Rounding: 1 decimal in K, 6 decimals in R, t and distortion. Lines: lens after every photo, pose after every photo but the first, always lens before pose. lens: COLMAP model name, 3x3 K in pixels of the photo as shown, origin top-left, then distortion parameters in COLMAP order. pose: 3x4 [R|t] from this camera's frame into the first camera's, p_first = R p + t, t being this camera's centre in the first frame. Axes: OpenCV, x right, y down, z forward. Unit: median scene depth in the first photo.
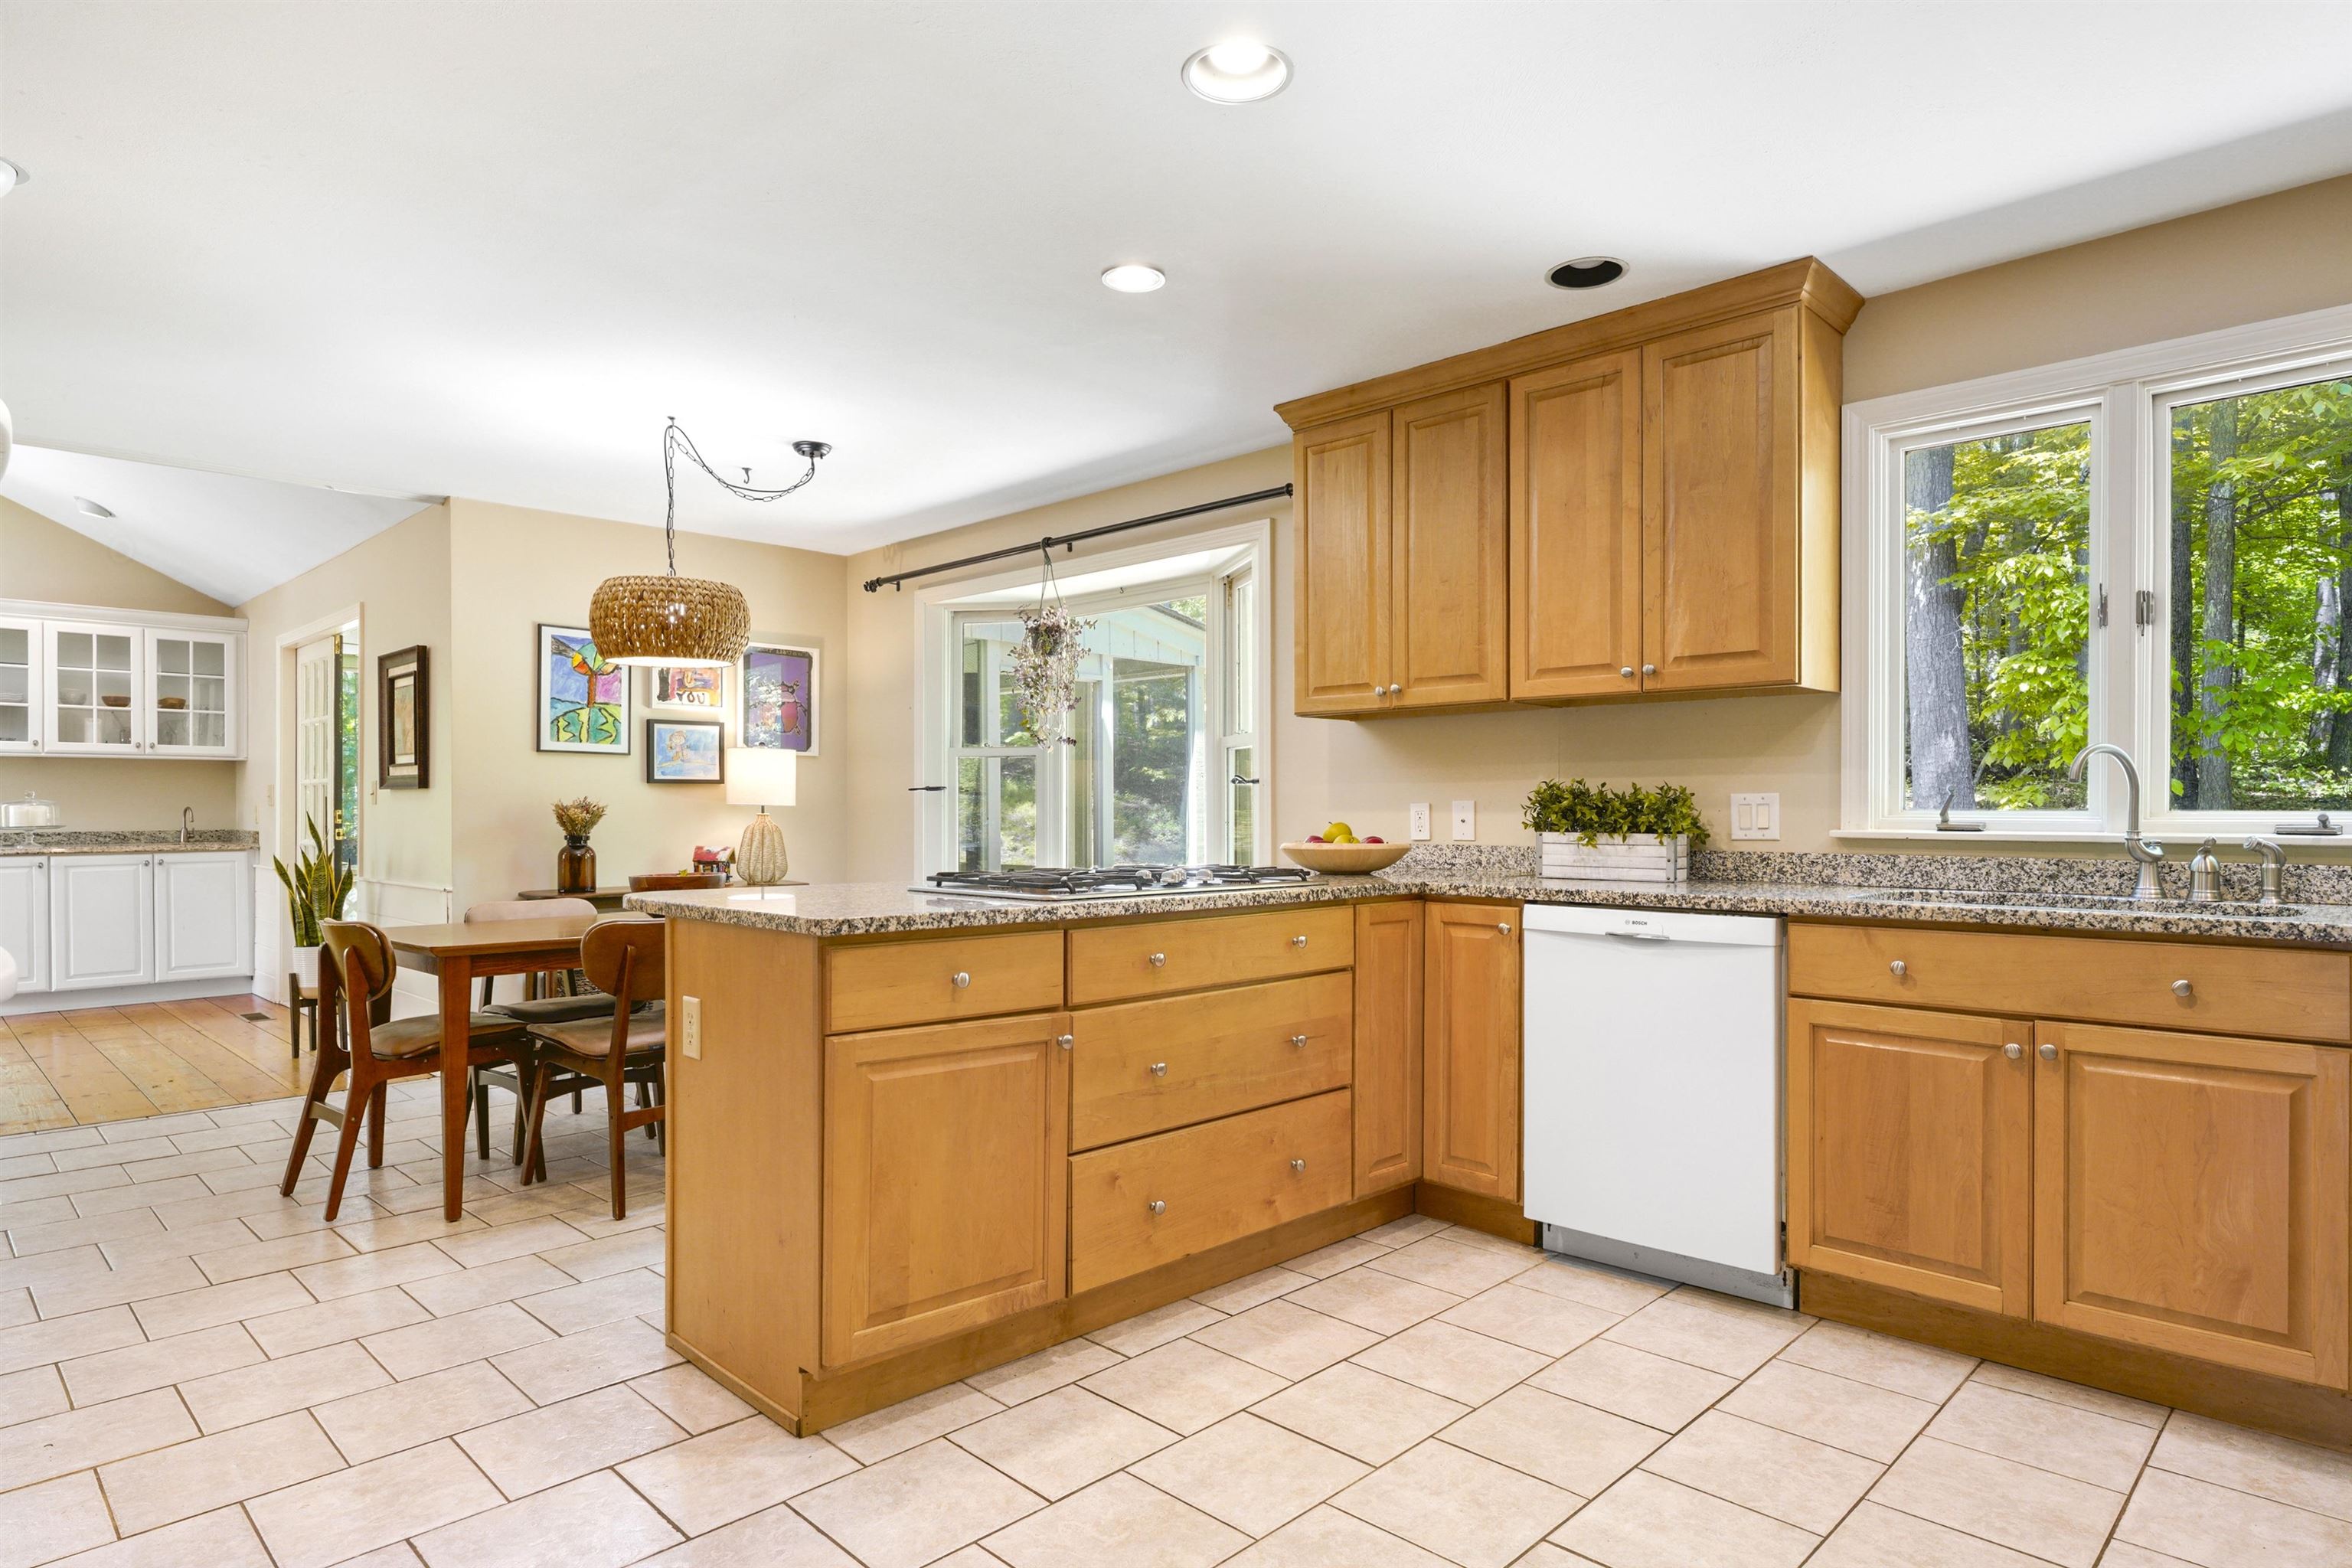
lens RADIAL K [[1333.0, 0, 1184.2], [0, 1333.0, 807.7], [0, 0, 1]] dist [-0.007215, 0.002822]
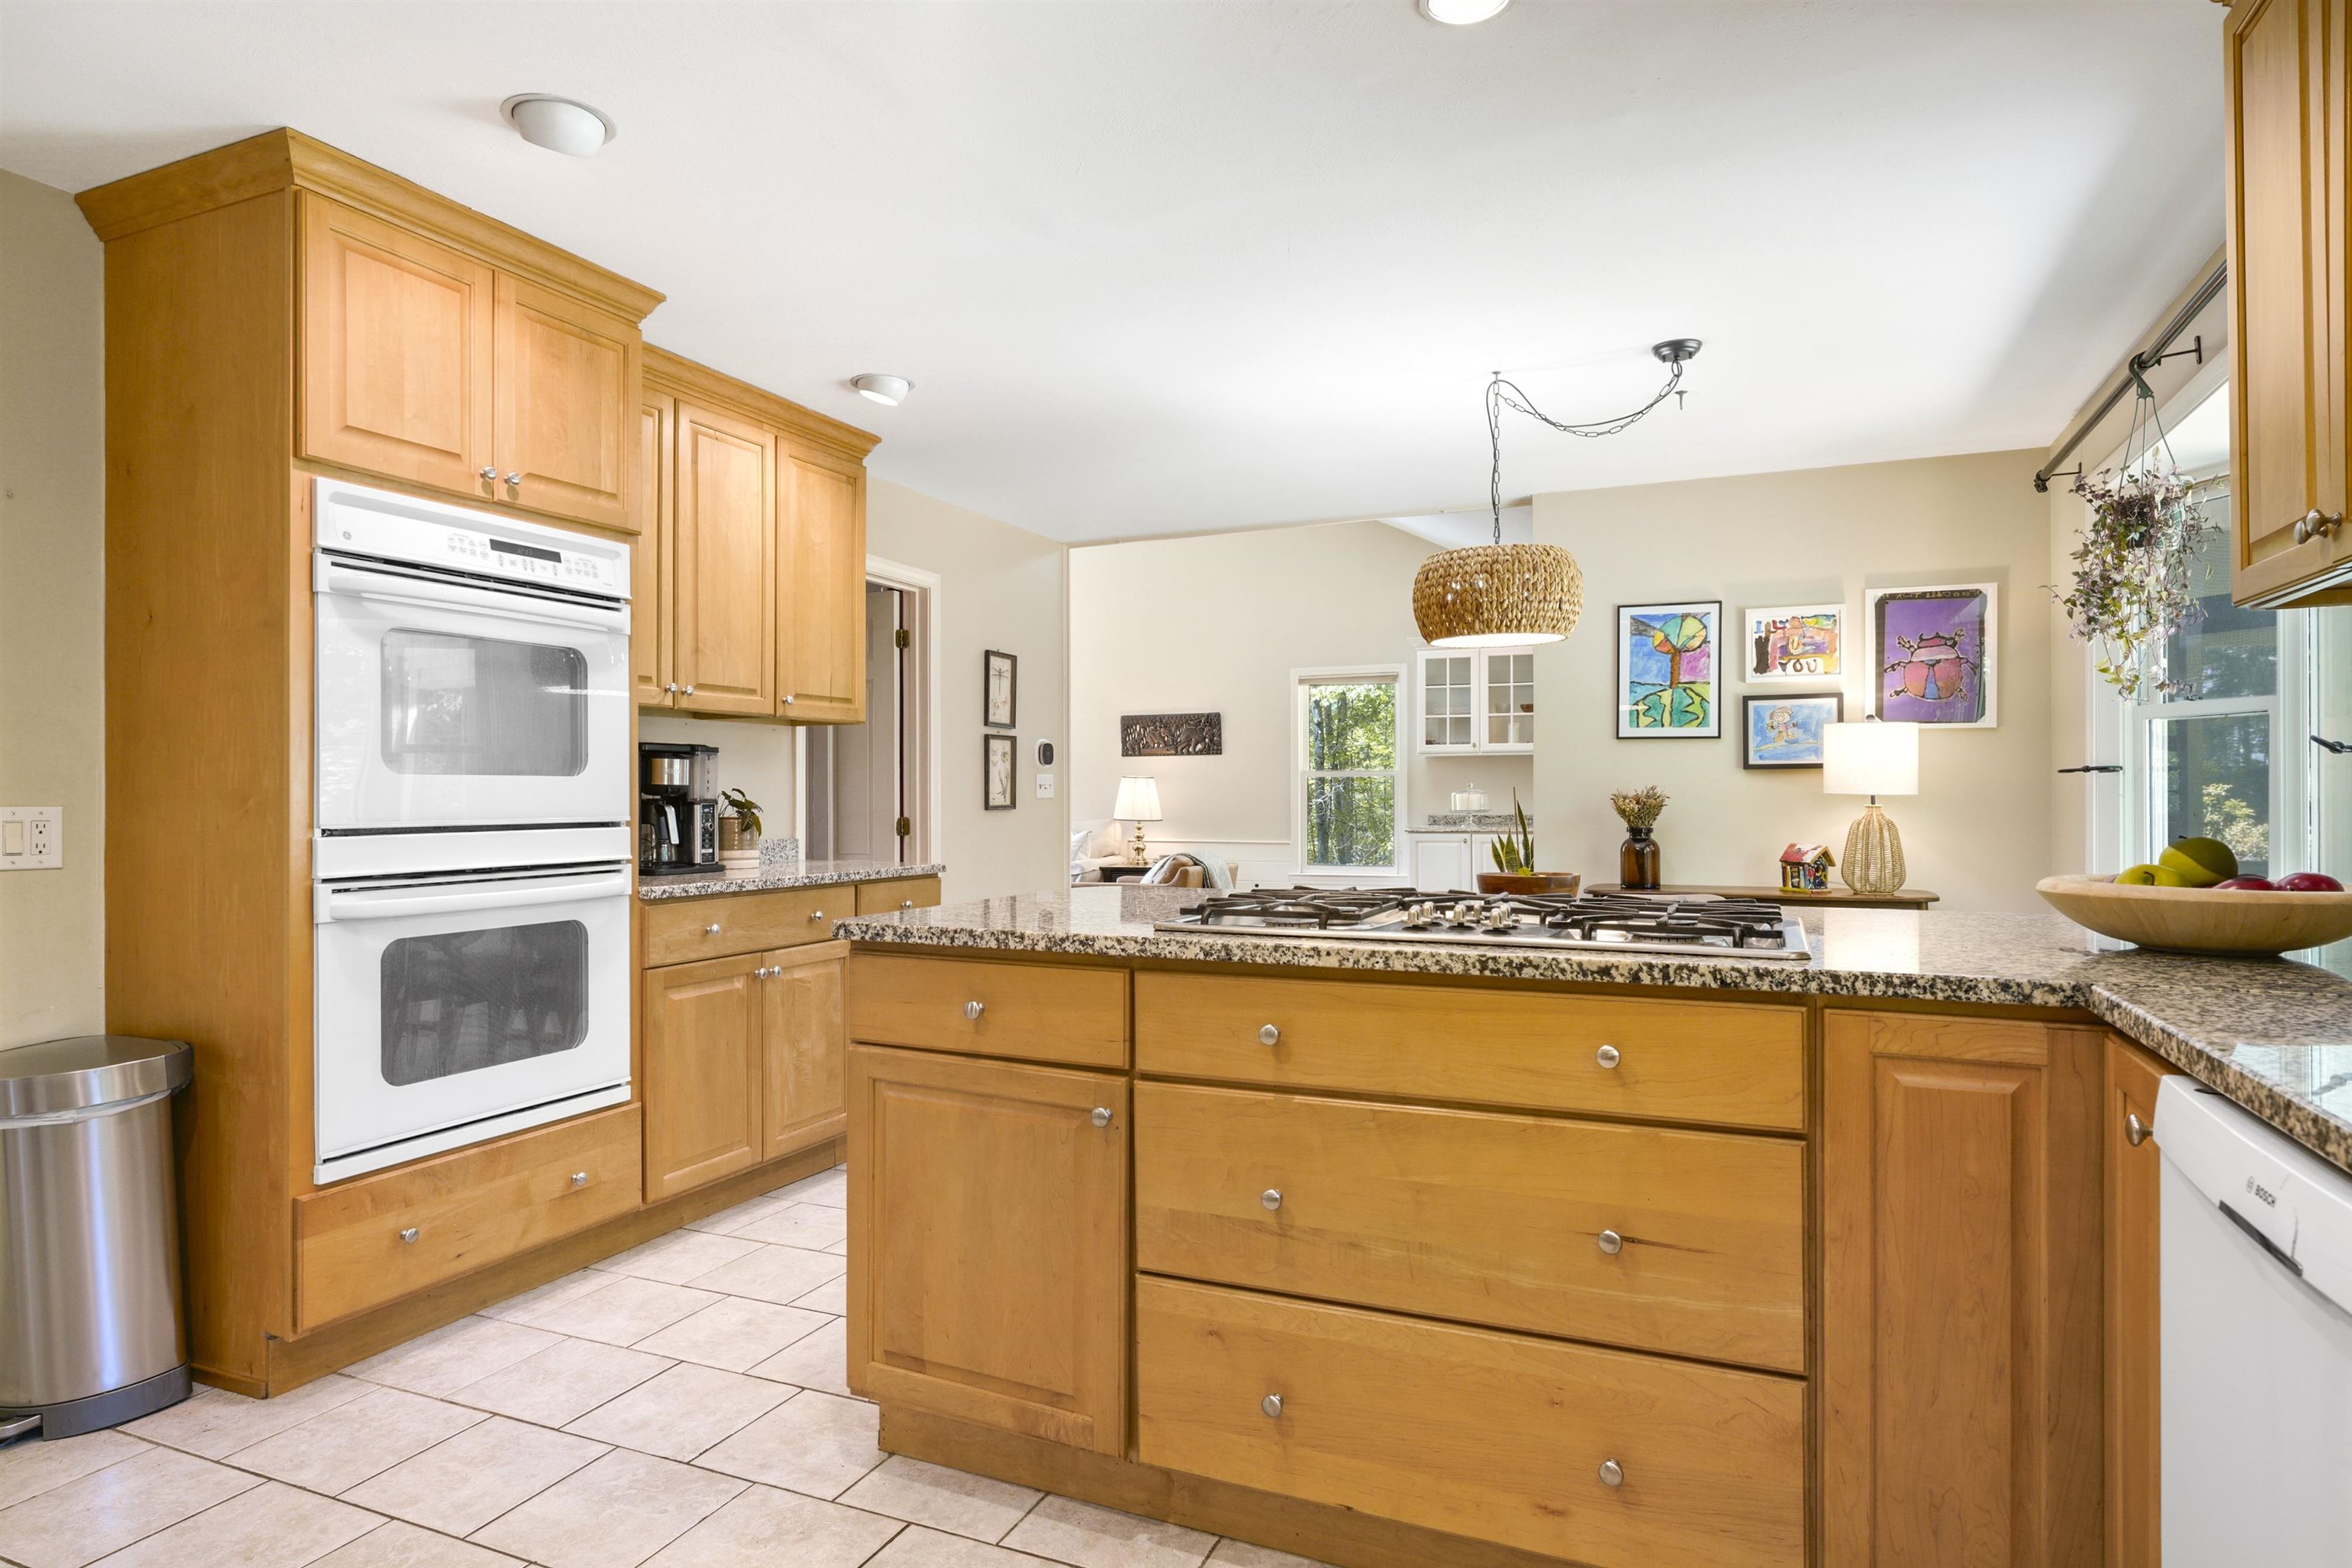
lens RADIAL K [[1333.0, 0, 1171.6], [0, 1333.0, 781.5], [0, 0, 1]] dist [-0.007215, 0.002822]
pose [[0.346612, -0.009301, -0.937962, 0.293218], [0.002512, 0.999956, -0.008987, -0.003743], [0.938005, 0.000759, 0.346621, 0.355559]]
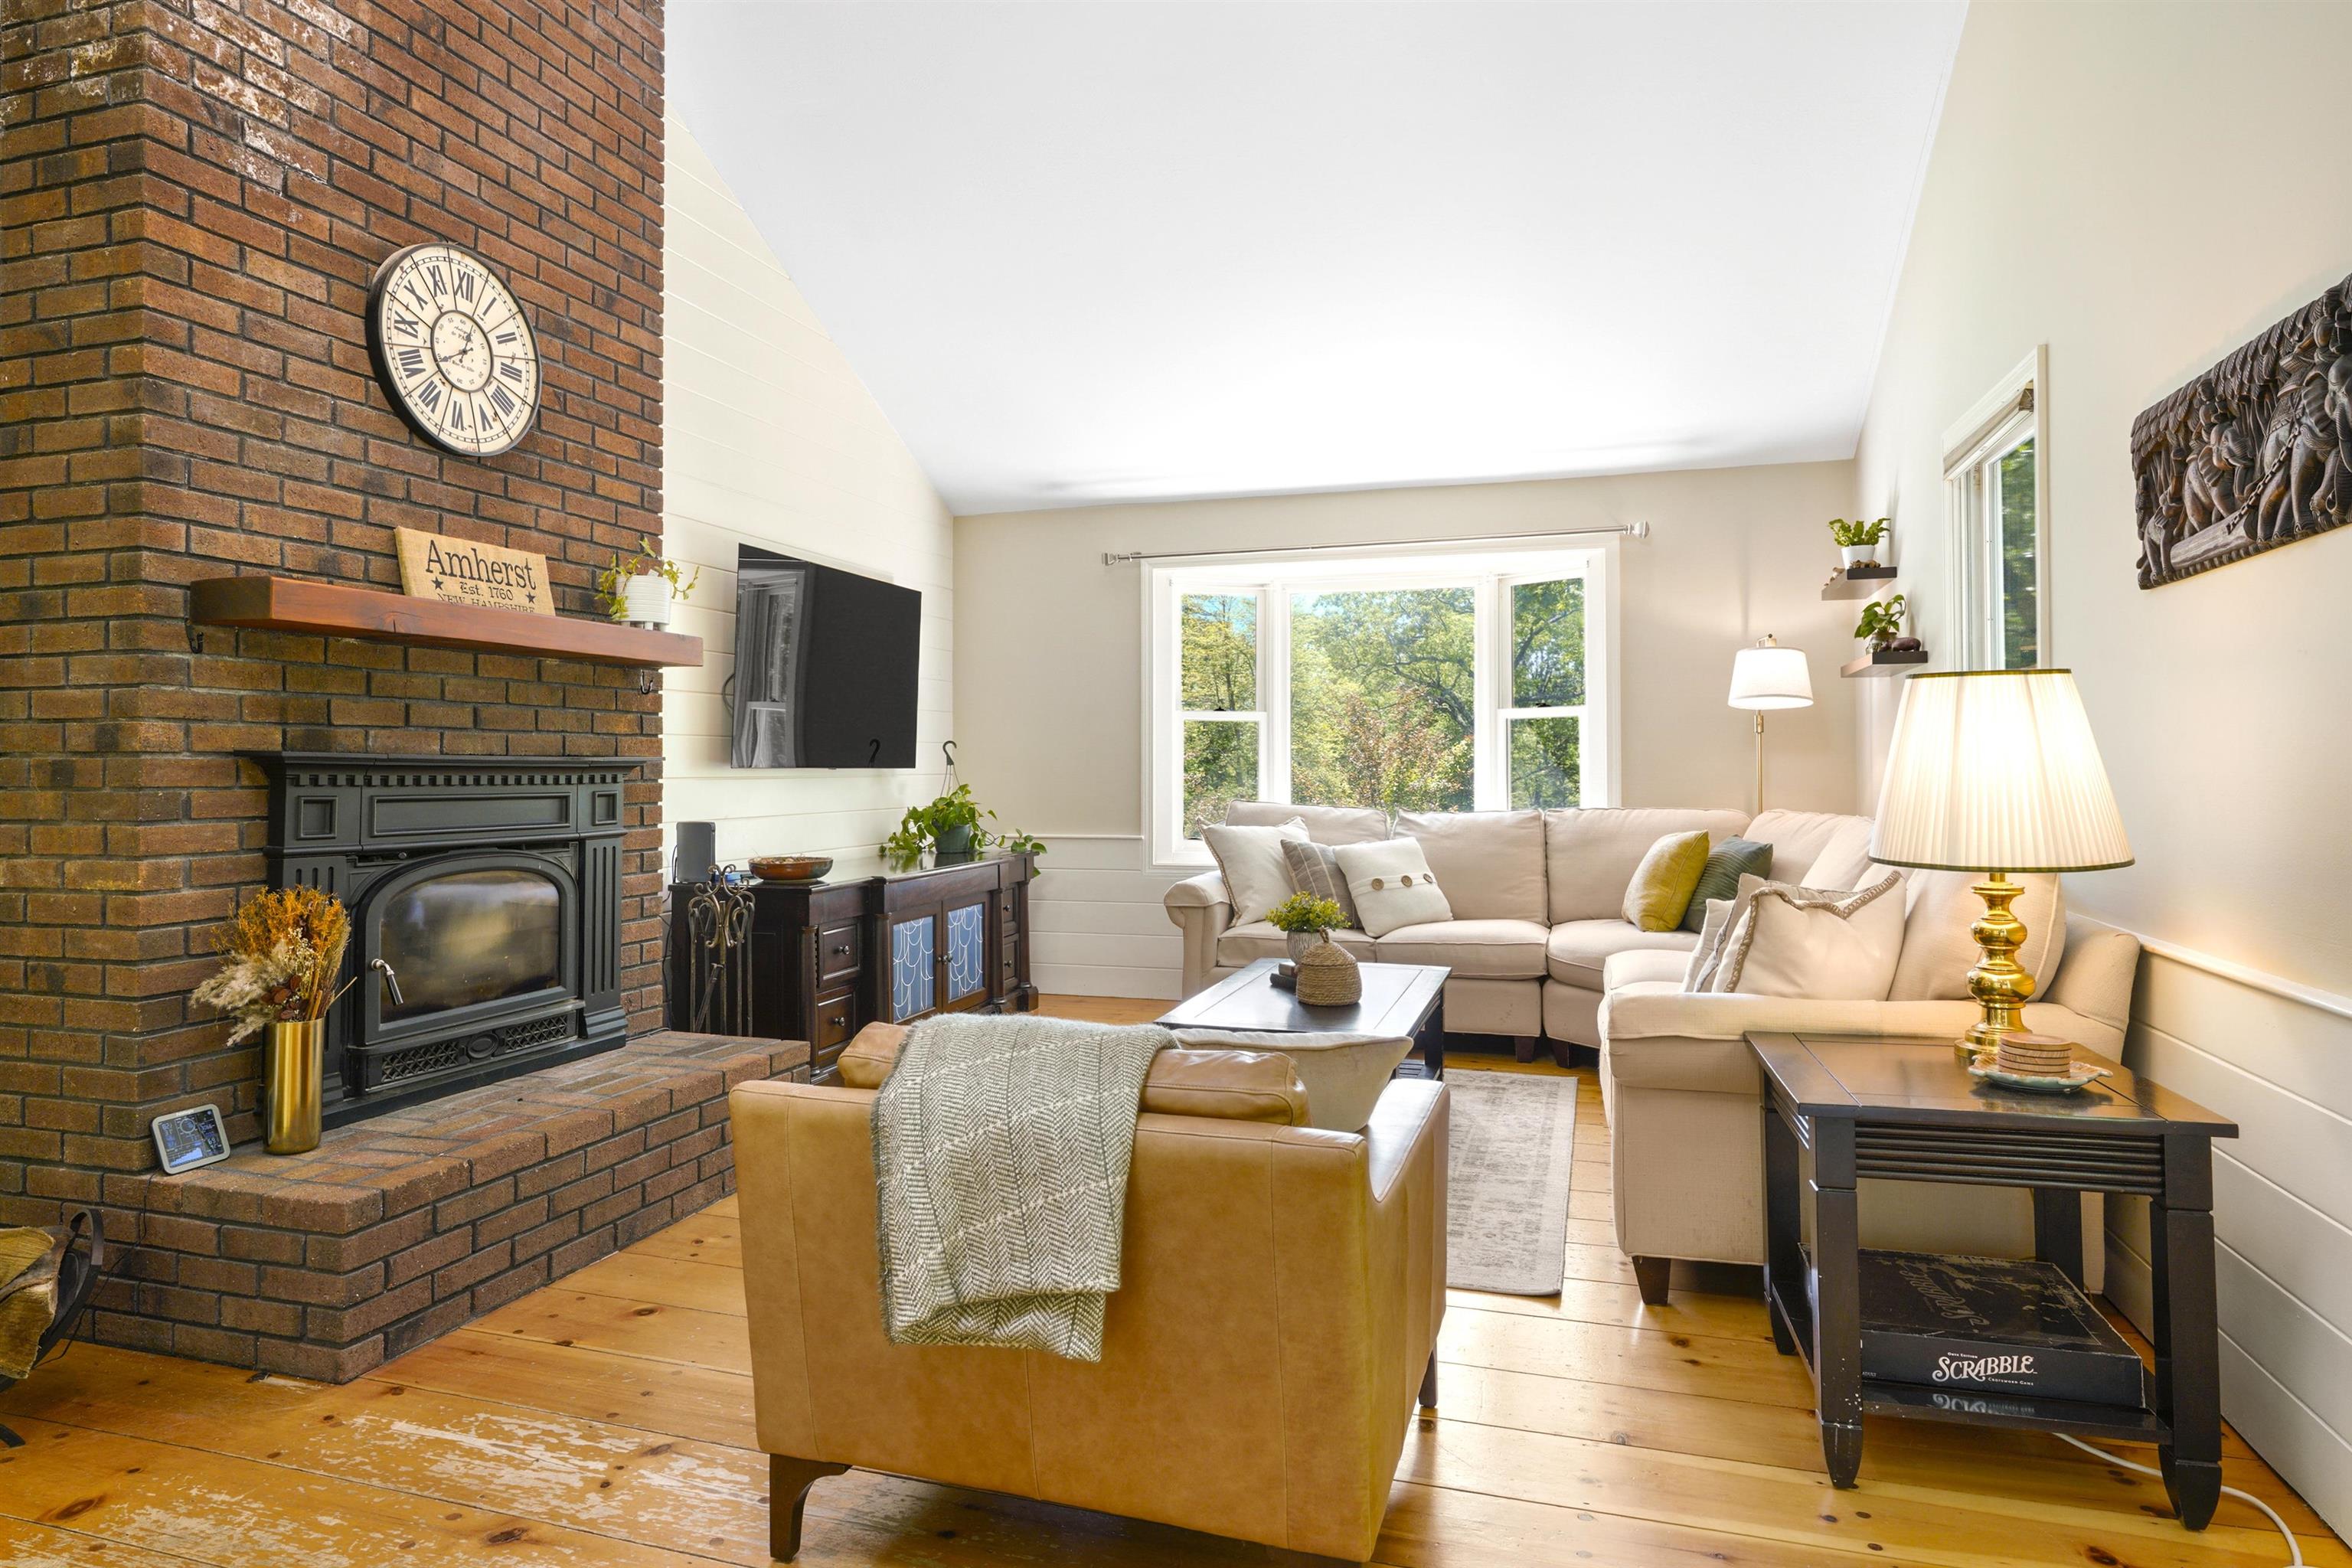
lens RADIAL K [[1333.0, 0, 1058.8], [0, 1333.0, 764.8], [0, 0, 1]] dist [-0.007215, 0.002822]
pose [[-0.895046, 0.002230, -0.445968, -0.962612], [0.003315, 0.999993, -0.001653, 0.001547], [0.445961, -0.002958, -0.895047, 1.169522]]
